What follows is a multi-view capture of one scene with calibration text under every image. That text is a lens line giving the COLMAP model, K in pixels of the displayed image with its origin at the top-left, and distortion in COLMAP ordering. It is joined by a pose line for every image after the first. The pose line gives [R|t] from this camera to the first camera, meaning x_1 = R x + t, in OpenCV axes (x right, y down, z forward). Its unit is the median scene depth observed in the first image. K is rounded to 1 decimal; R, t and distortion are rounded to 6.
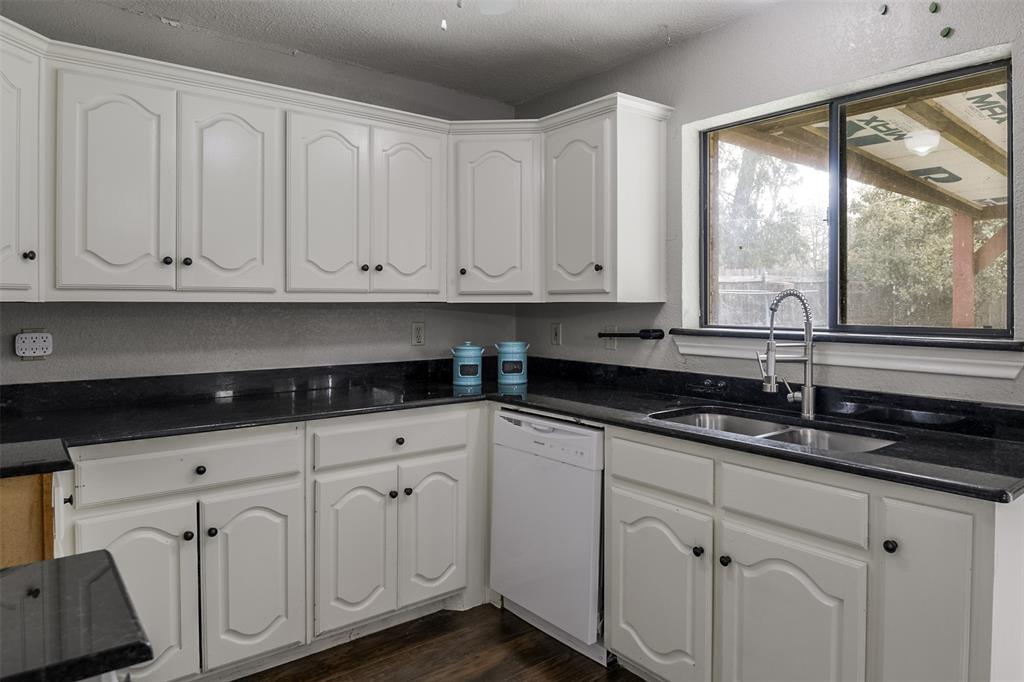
lens RADIAL K [[638.6, 0, 530.1], [0, 638.6, 309.5], [0, 0, 1]] dist [0.003845, -0.006063]
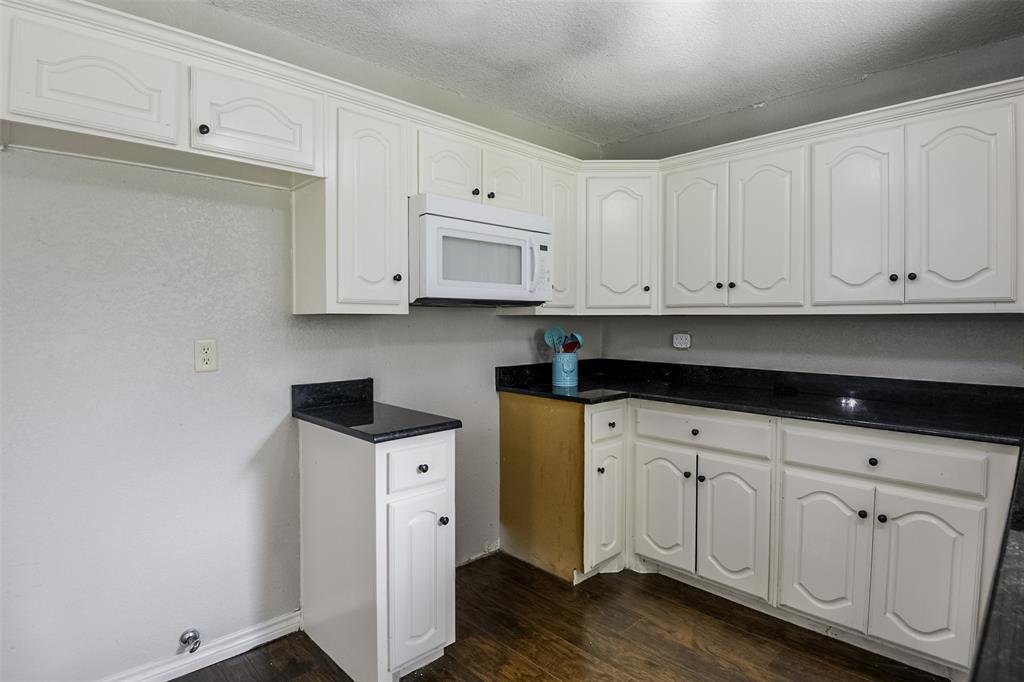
lens RADIAL K [[527.6, 0, 524.3], [0, 527.6, 329.4], [0, 0, 1]] dist [-0.020774, -0.003613]
pose [[0.117939, 0.024501, -0.992719, 0.491077], [-0.005482, 0.999696, 0.024022, -0.004474], [0.993006, 0.002609, 0.118038, 0.394906]]
